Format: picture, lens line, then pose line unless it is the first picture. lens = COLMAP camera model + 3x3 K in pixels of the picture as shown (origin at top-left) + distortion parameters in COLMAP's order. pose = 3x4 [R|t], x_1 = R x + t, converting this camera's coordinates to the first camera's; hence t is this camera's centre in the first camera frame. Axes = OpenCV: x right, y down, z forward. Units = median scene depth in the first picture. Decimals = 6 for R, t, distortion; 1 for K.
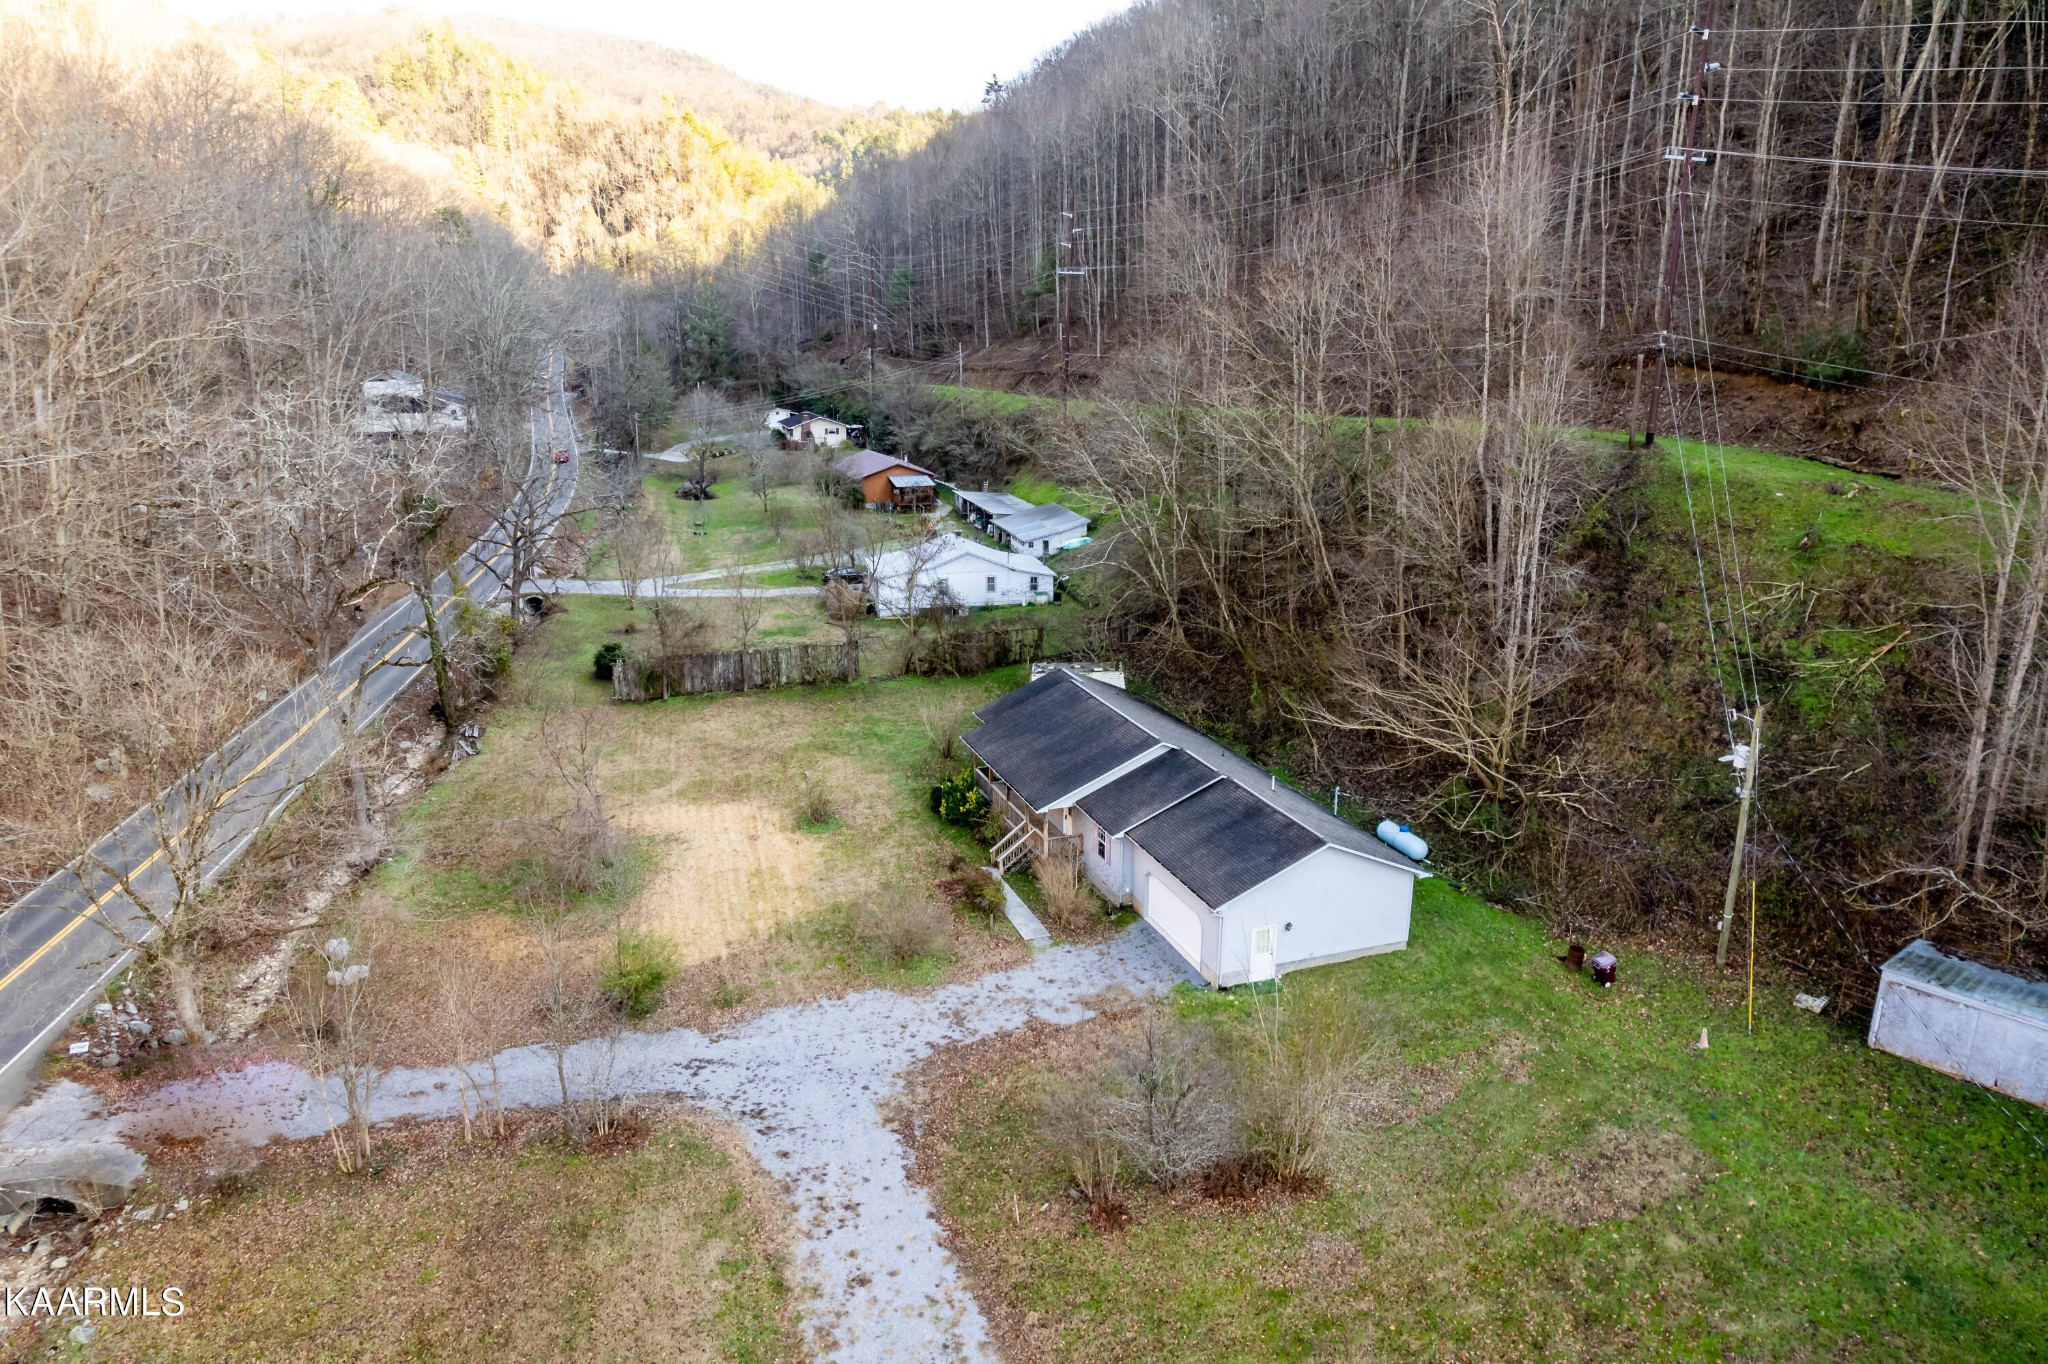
lens RADIAL K [[1333.8, 0, 1024.0], [0, 1333.8, 682.0], [0, 0, 1]] dist [-0.083540, 0.084146]
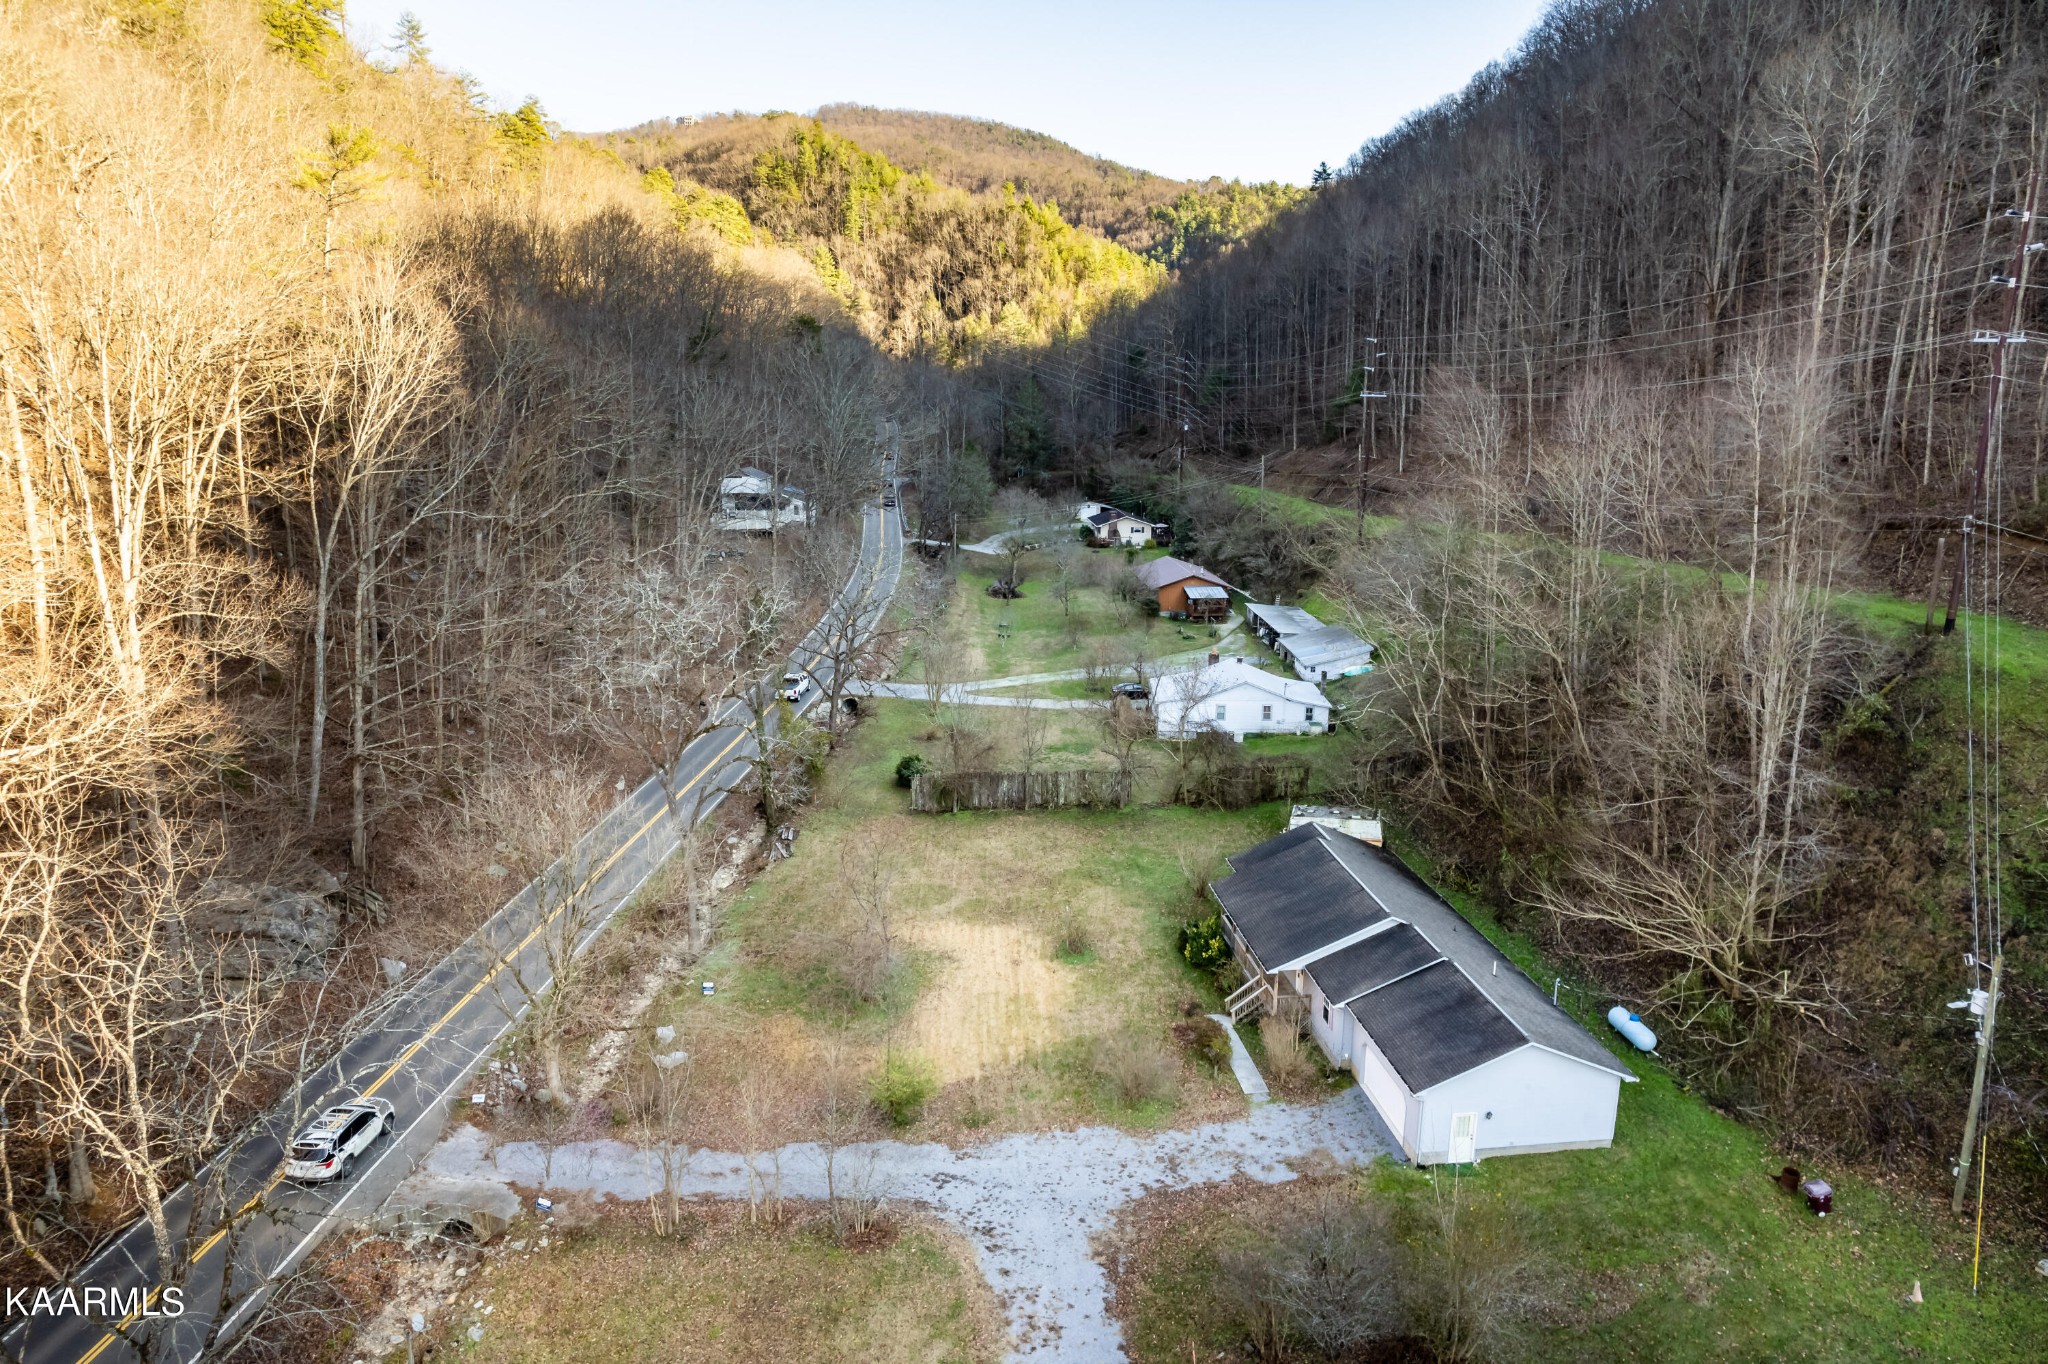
lens RADIAL K [[1333.8, 0, 1024.0], [0, 1333.8, 682.0], [0, 0, 1]] dist [-0.083540, 0.084146]
pose [[0.971915, 0.054107, -0.229027, 0.049513], [-0.064525, 0.997183, -0.038240, -0.081194], [0.226312, 0.051944, 0.972669, -0.107879]]
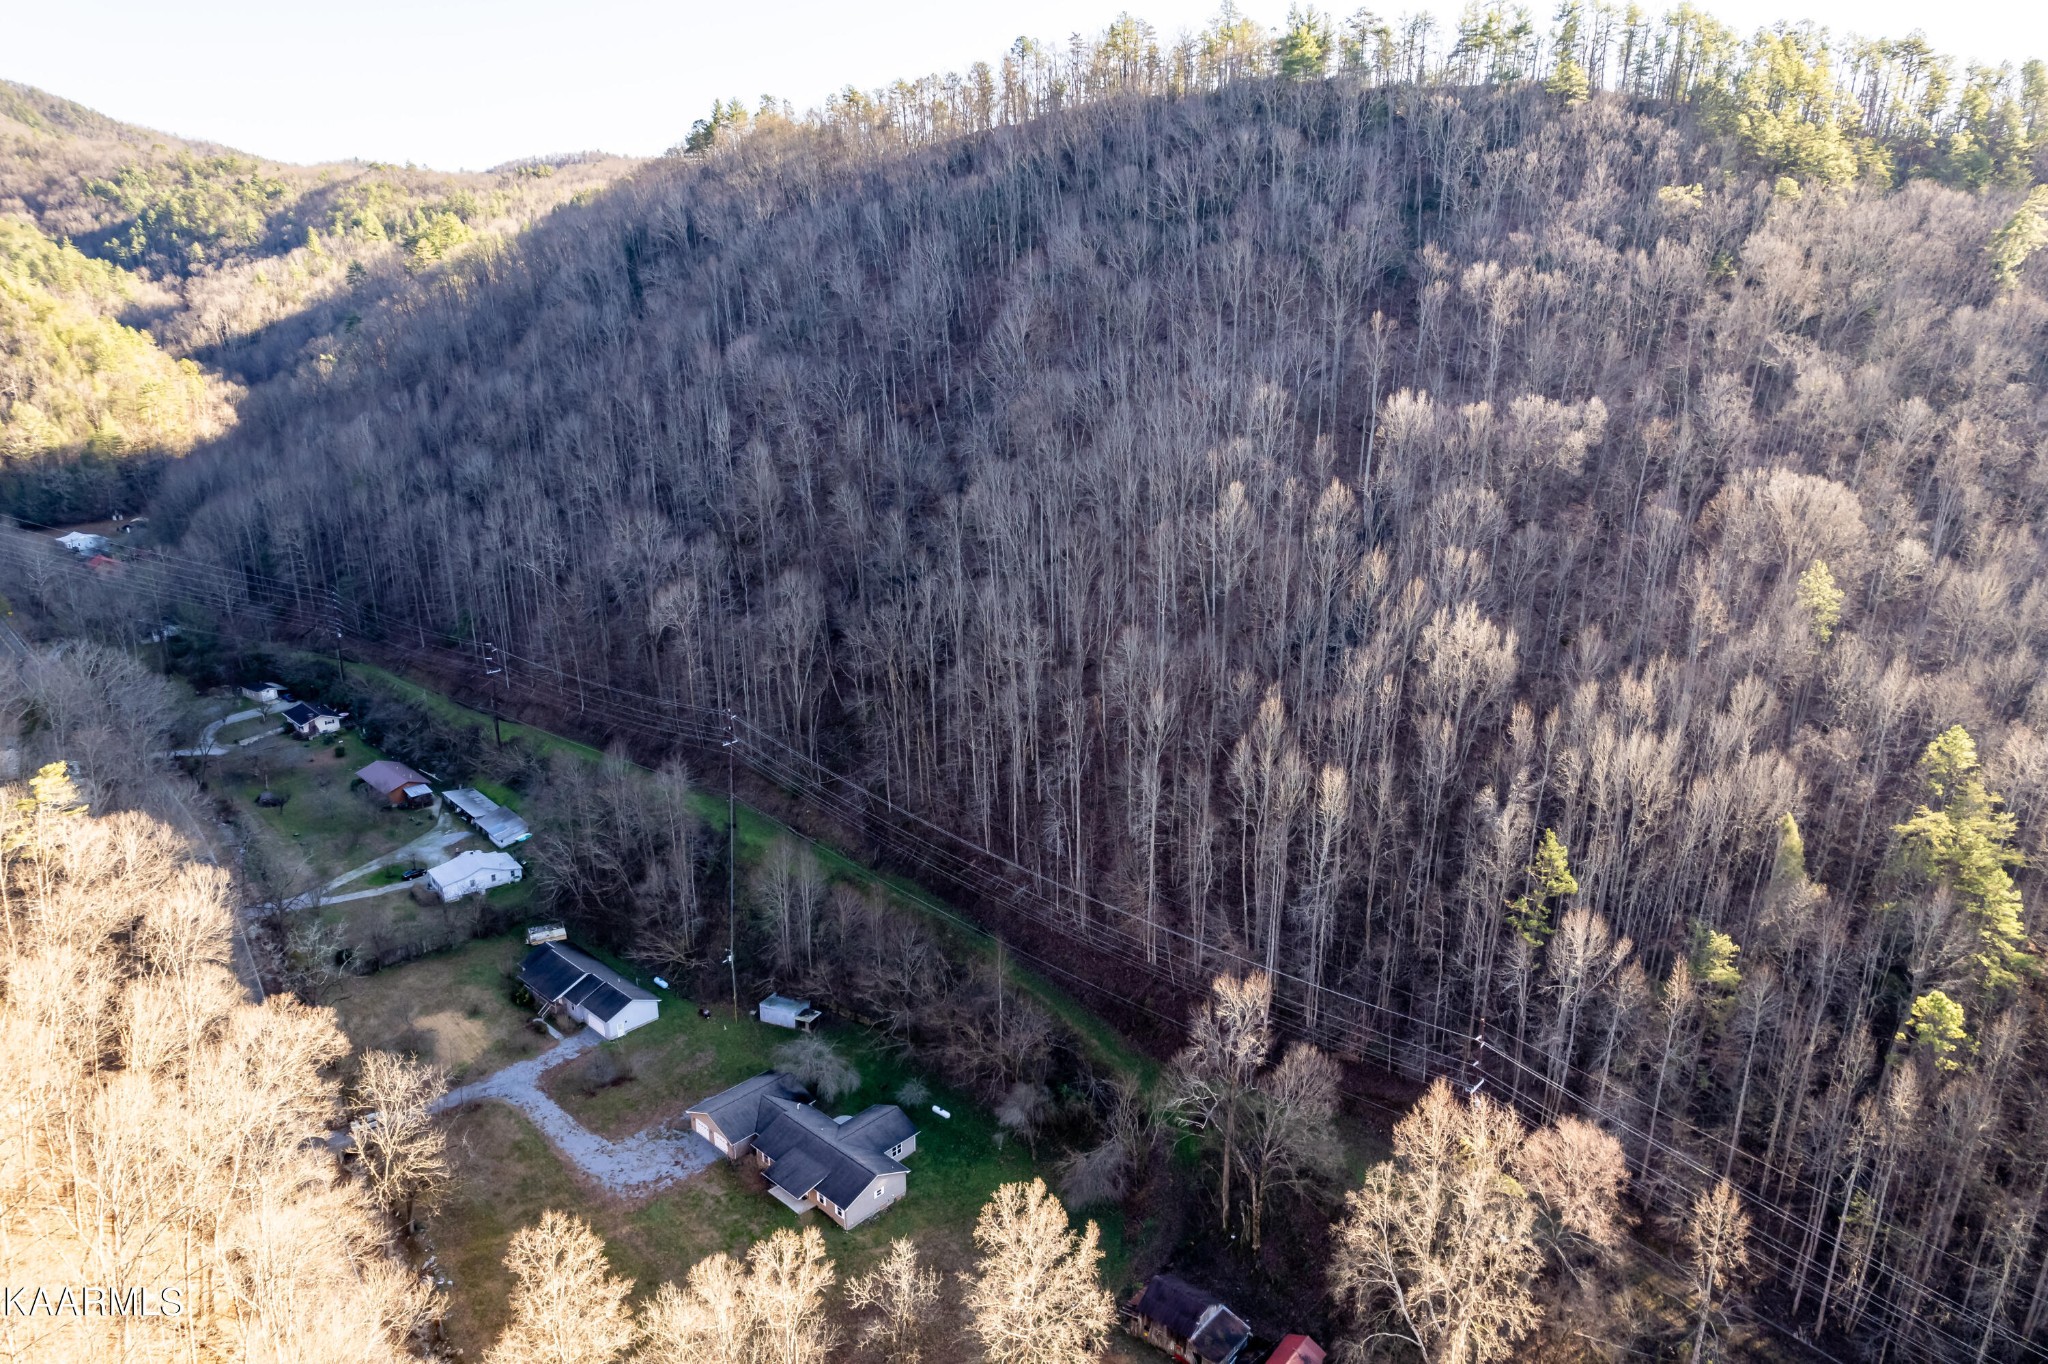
lens RADIAL K [[1333.8, 0, 1024.0], [0, 1333.8, 682.0], [0, 0, 1]] dist [-0.083540, 0.084146]
pose [[0.891414, -0.123548, 0.436024, -0.283105], [0.115356, 0.992289, 0.045330, -0.728091], [-0.438263, 0.009890, 0.898793, -2.594633]]
